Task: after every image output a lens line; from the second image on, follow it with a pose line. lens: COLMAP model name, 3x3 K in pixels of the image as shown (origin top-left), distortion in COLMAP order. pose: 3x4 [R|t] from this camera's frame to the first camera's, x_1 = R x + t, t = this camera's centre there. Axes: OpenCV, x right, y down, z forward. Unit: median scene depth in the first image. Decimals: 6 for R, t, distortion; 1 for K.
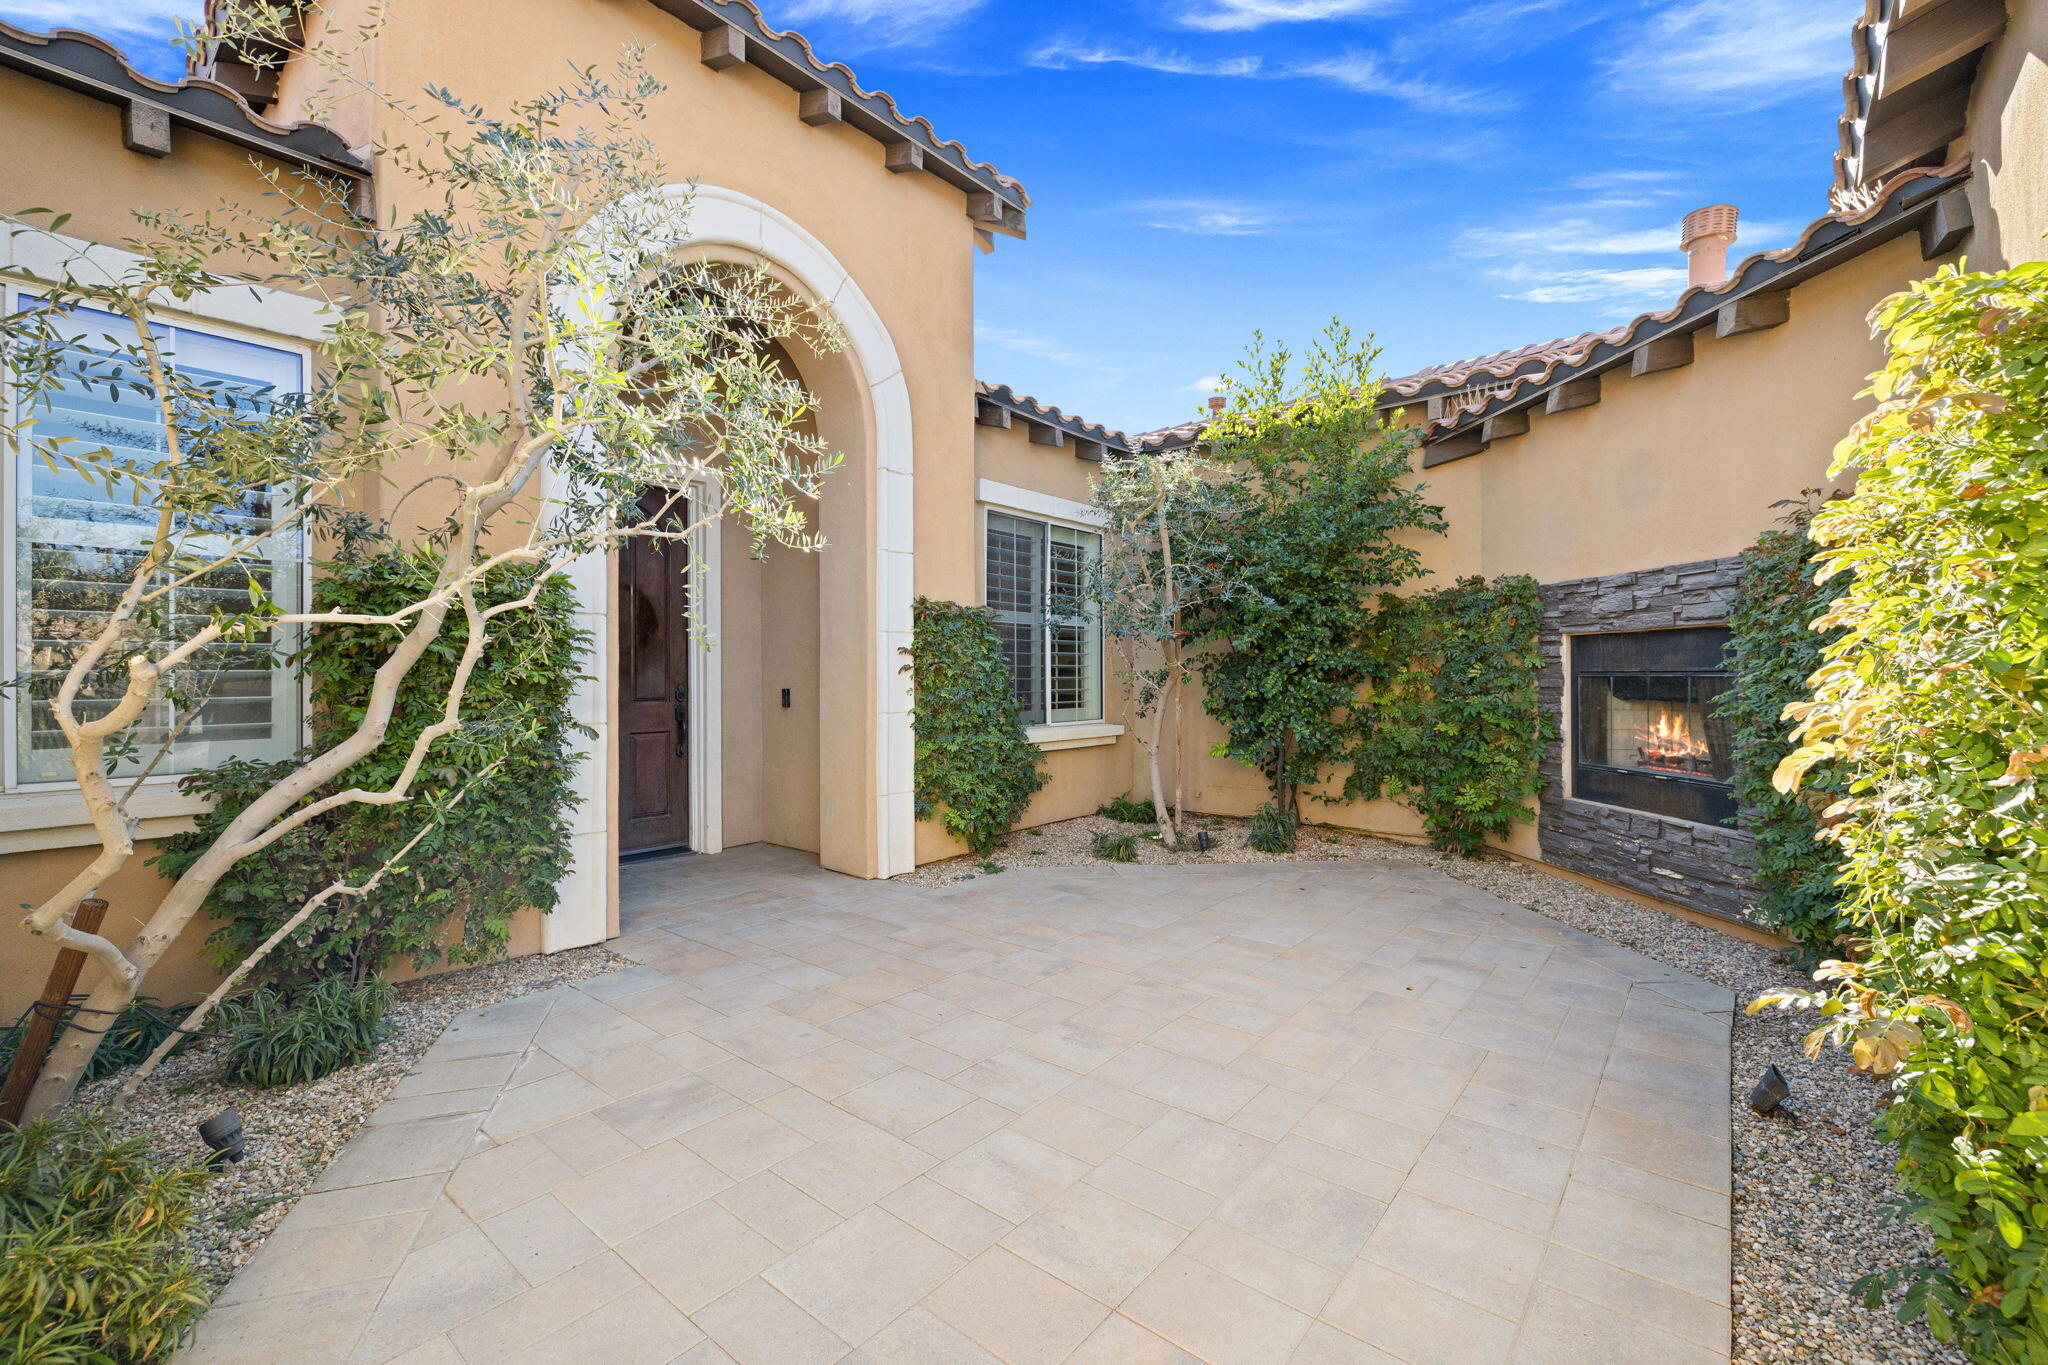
lens RADIAL K [[860.8, 0, 1024.0], [0, 860.8, 682.5], [0, 0, 1]] dist [-0.000043, -0.000024]
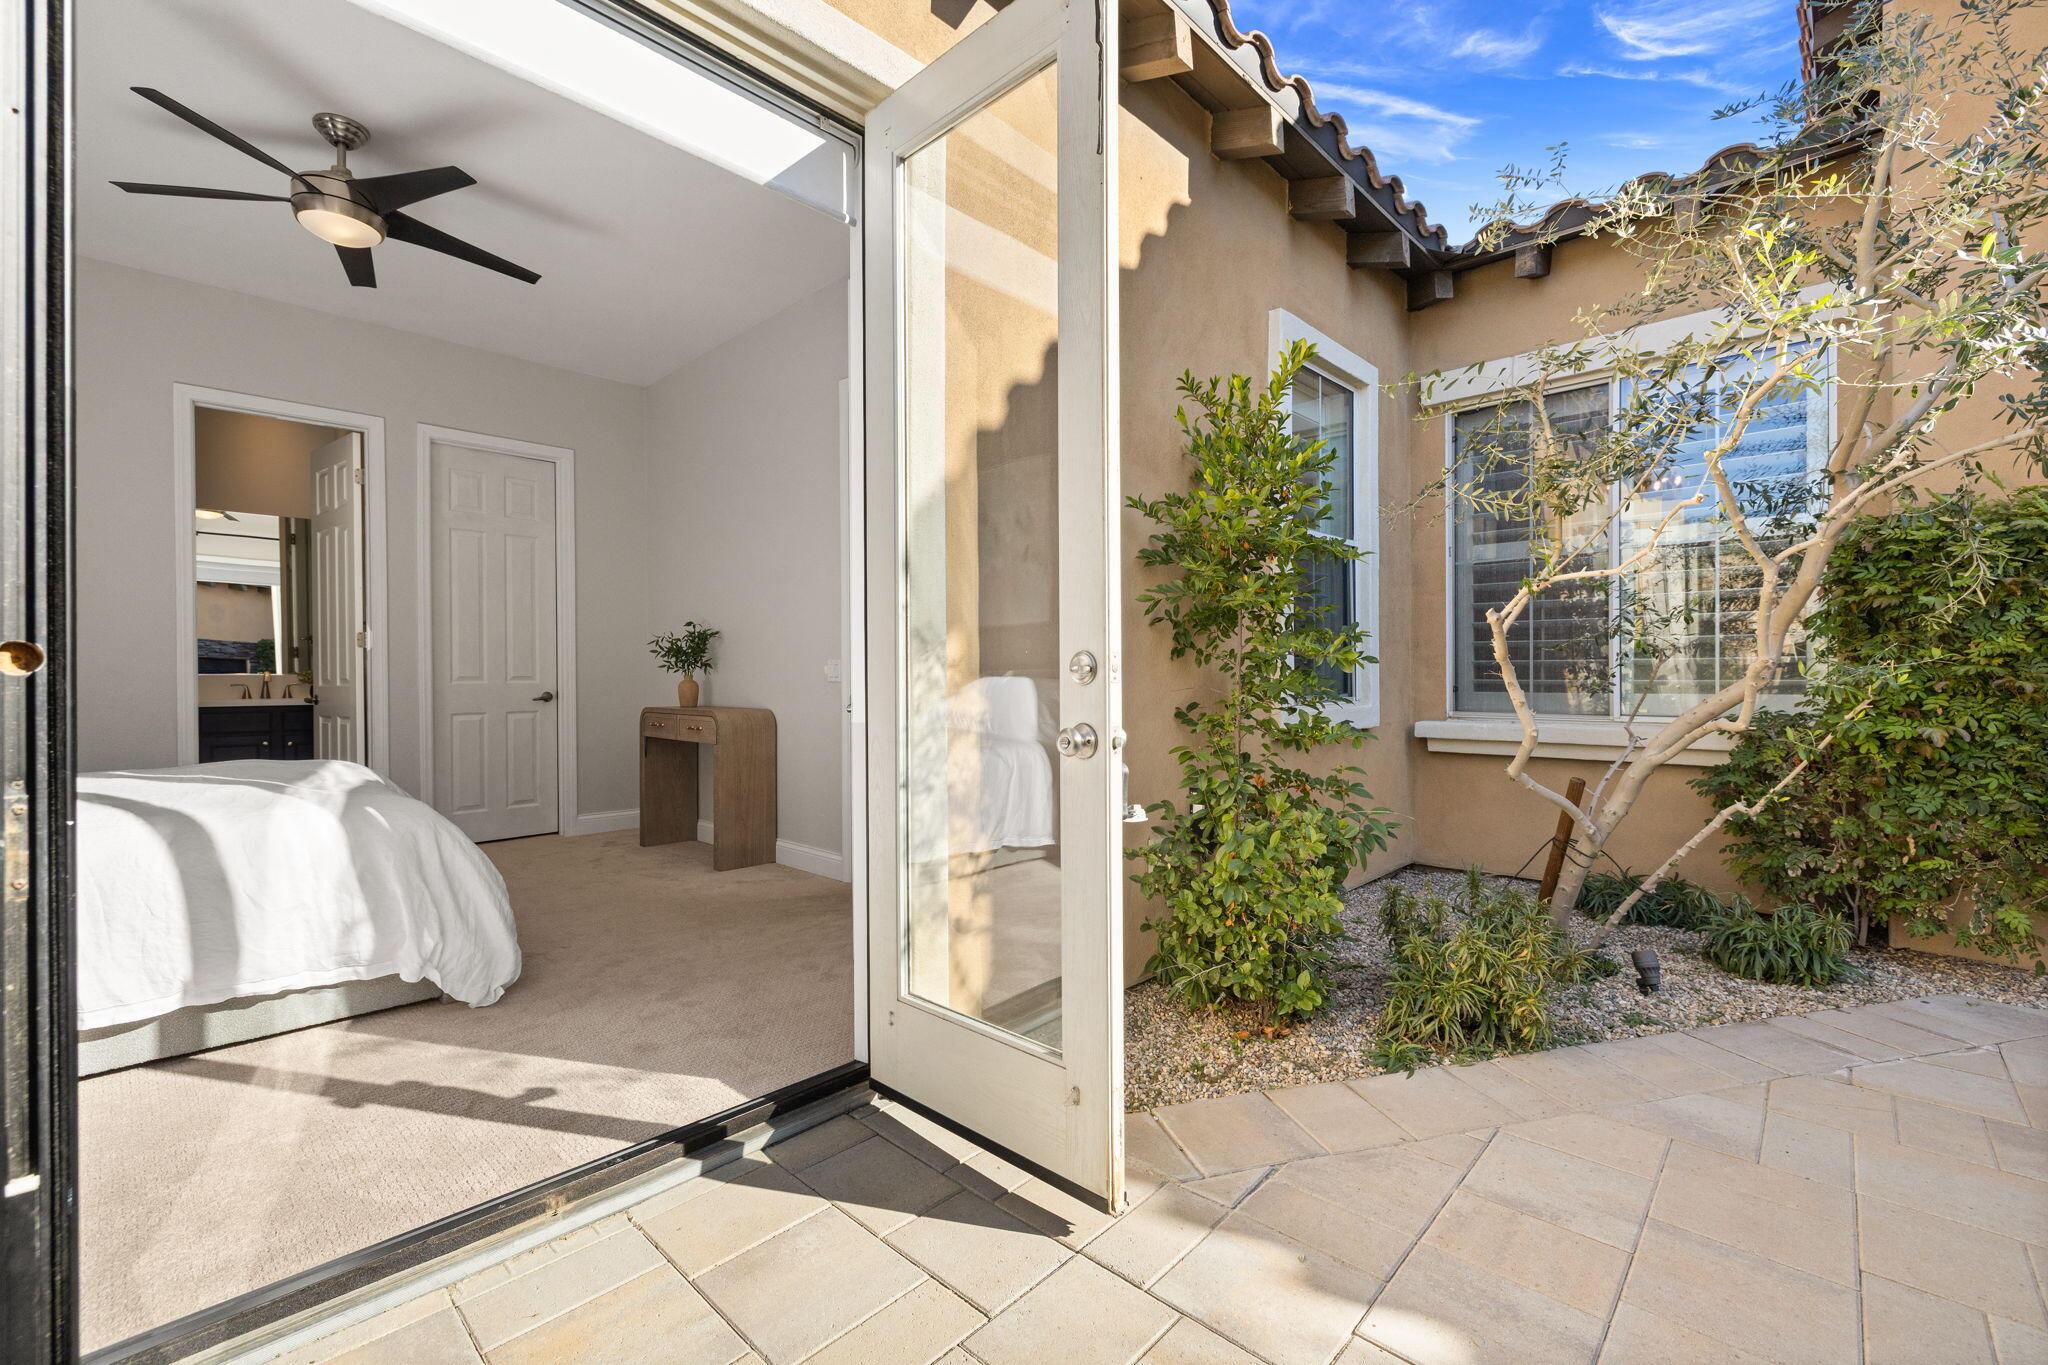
lens RADIAL K [[860.8, 0, 1024.0], [0, 860.8, 682.5], [0, 0, 1]] dist [-0.000043, -0.000024]
pose [[-0.058677, 0.017285, -0.998127, 0.397816], [0.000375, 0.999850, 0.017293, 0.041985], [0.998277, 0.000640, -0.058675, 0.078926]]
